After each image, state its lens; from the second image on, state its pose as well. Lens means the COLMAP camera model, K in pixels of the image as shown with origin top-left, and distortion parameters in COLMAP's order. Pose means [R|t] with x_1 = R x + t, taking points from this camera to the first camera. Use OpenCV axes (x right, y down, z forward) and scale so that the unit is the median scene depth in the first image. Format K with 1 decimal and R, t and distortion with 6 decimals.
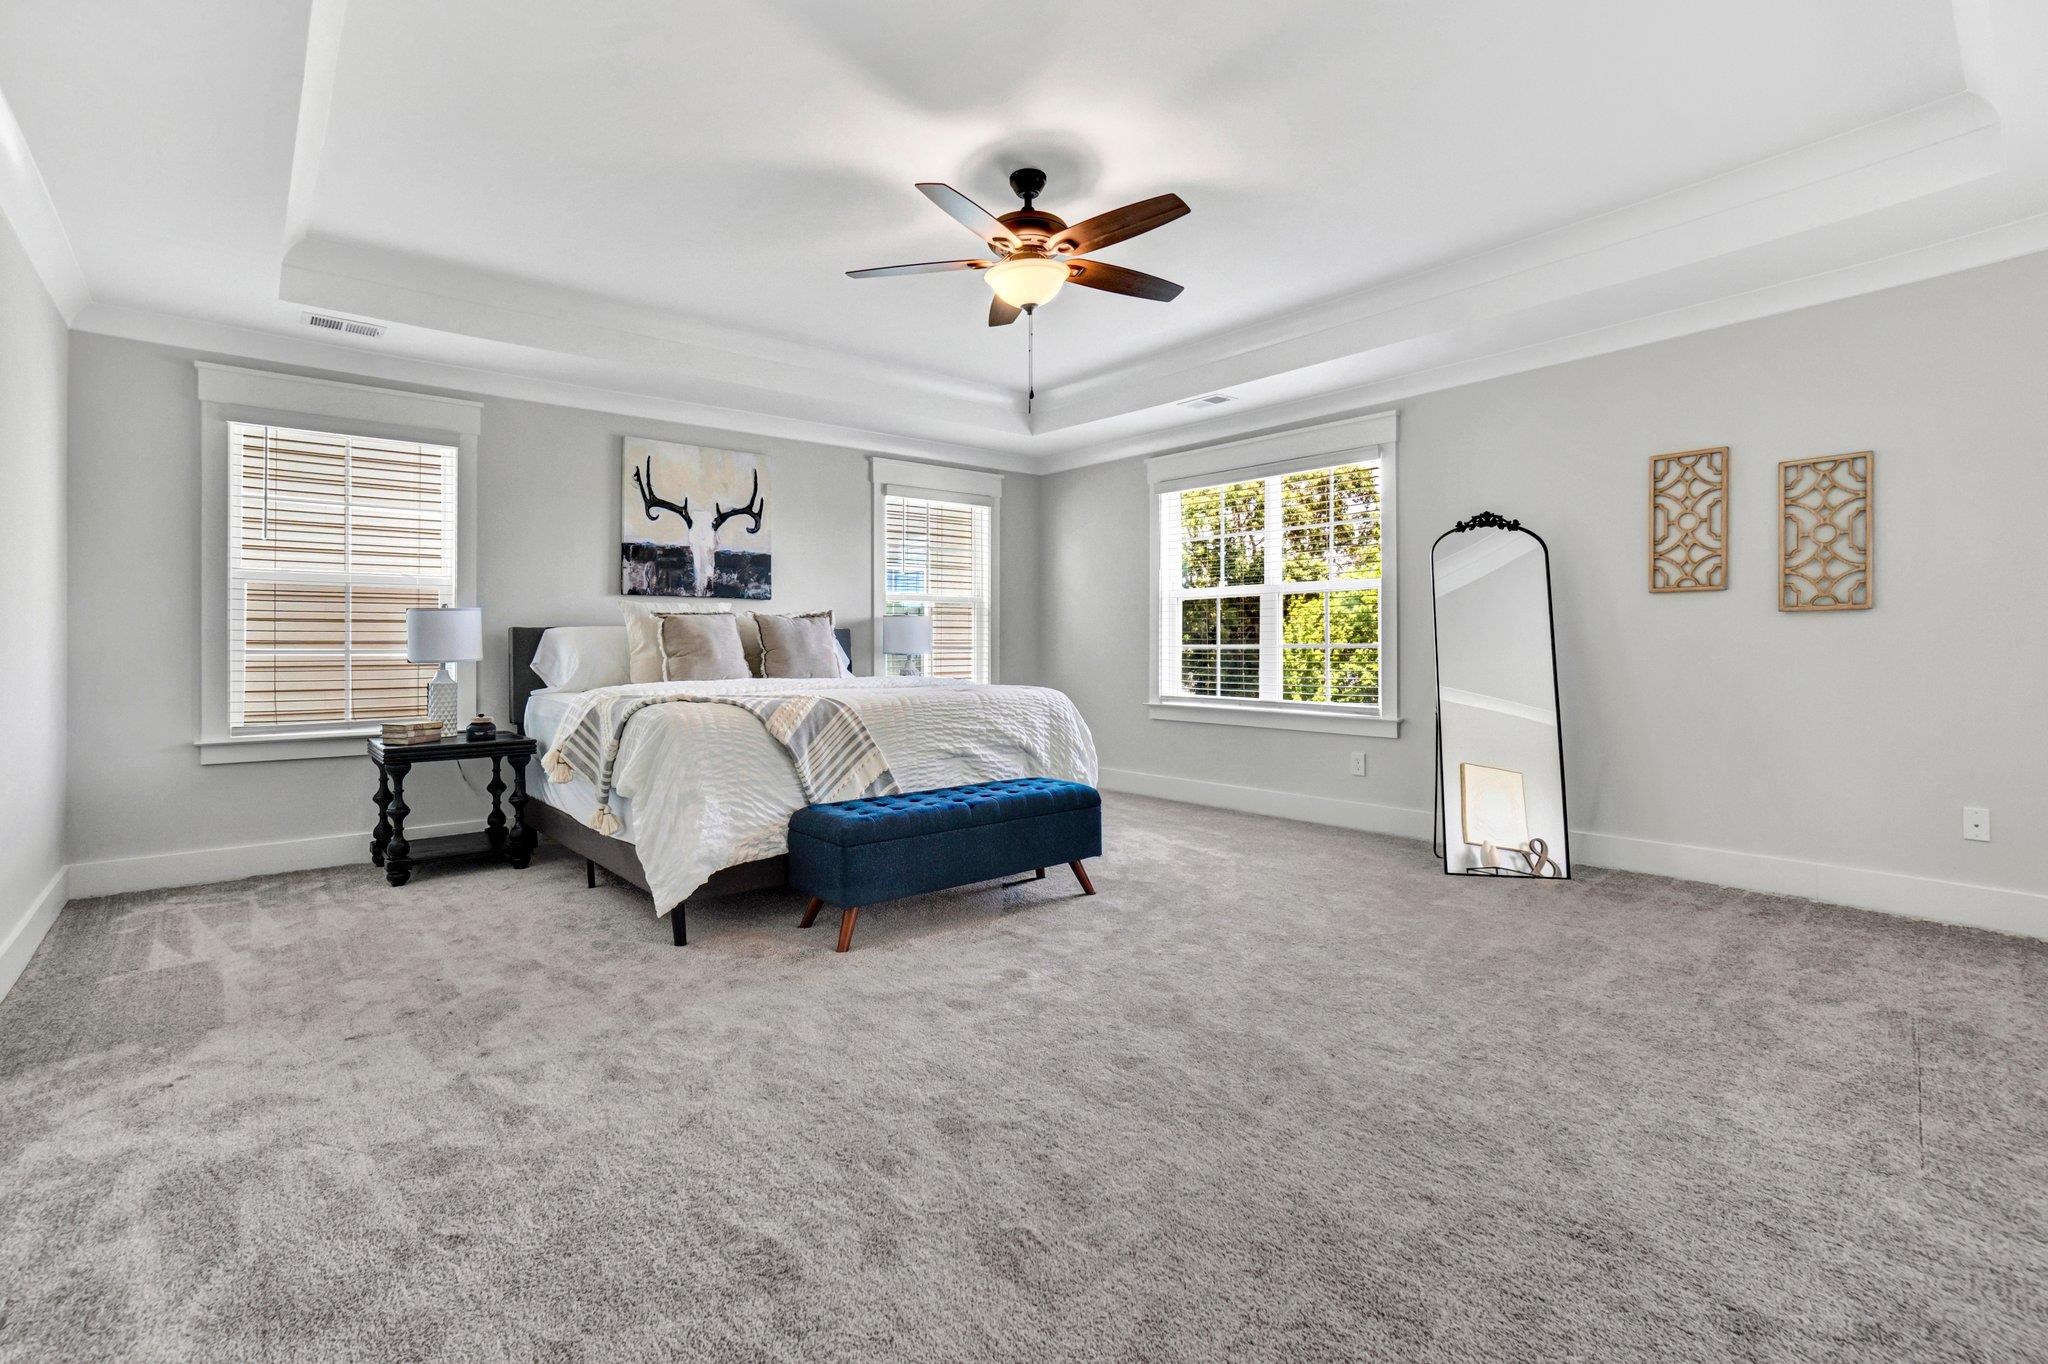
lens RADIAL K [[933.3, 0, 988.9], [0, 933.3, 647.6], [0, 0, 1]] dist [-0.000168, 0.000035]
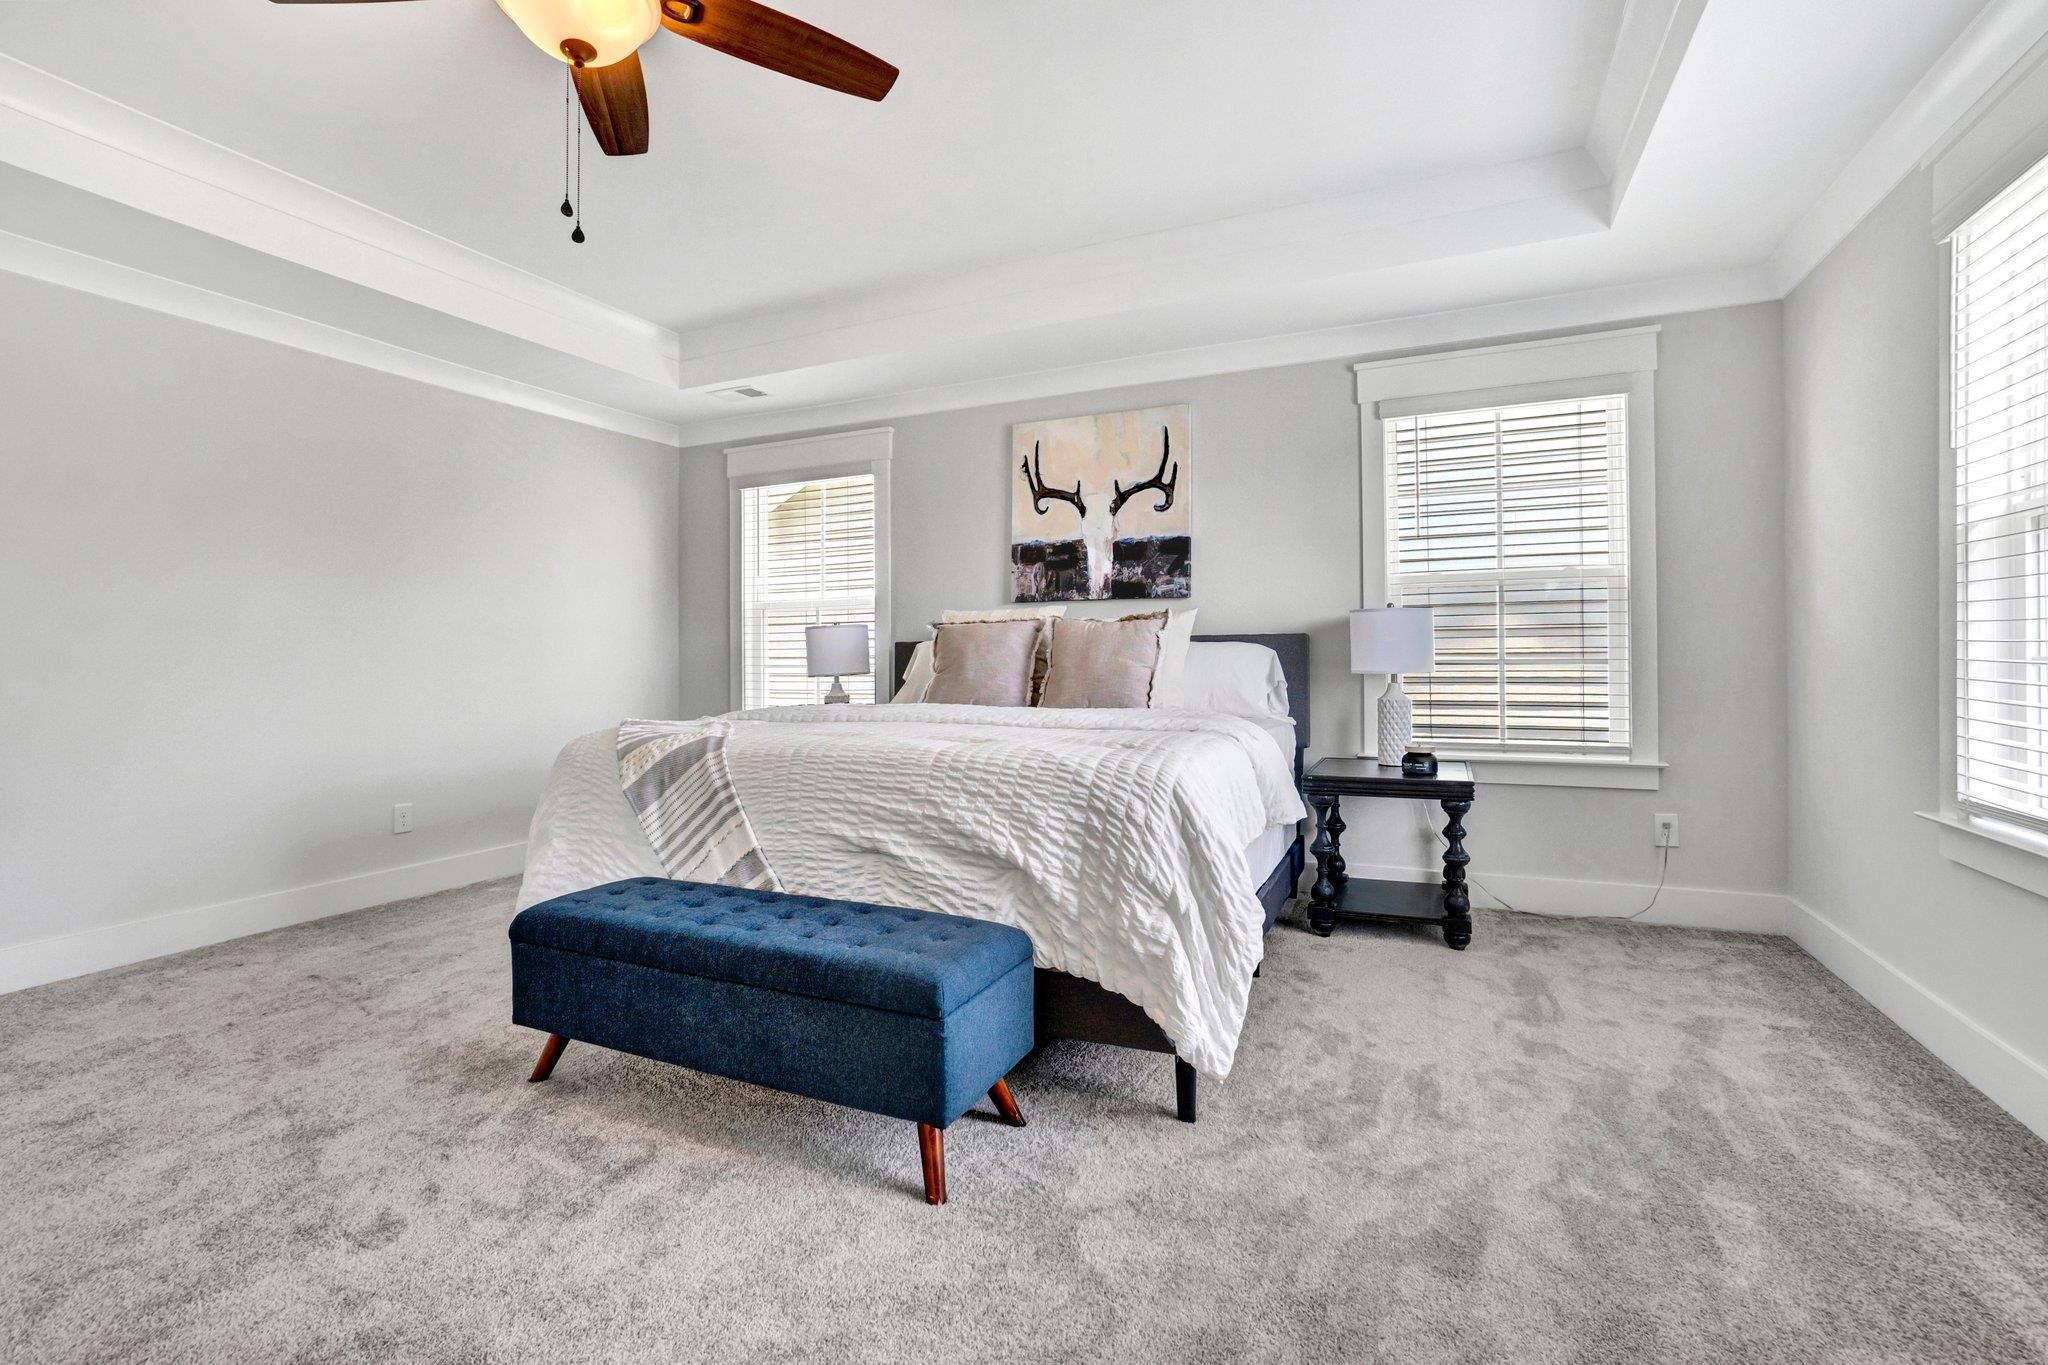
lens RADIAL K [[923.6, 0, 1018.6], [0, 923.6, 643.5], [0, 0, 1]] dist [-0.047038, -0.000094]
pose [[0.446819, -0.015404, -0.894492, 0.388652], [0.003606, 0.999875, -0.015418, -0.004387], [0.894617, 0.003663, 0.446819, 0.601898]]
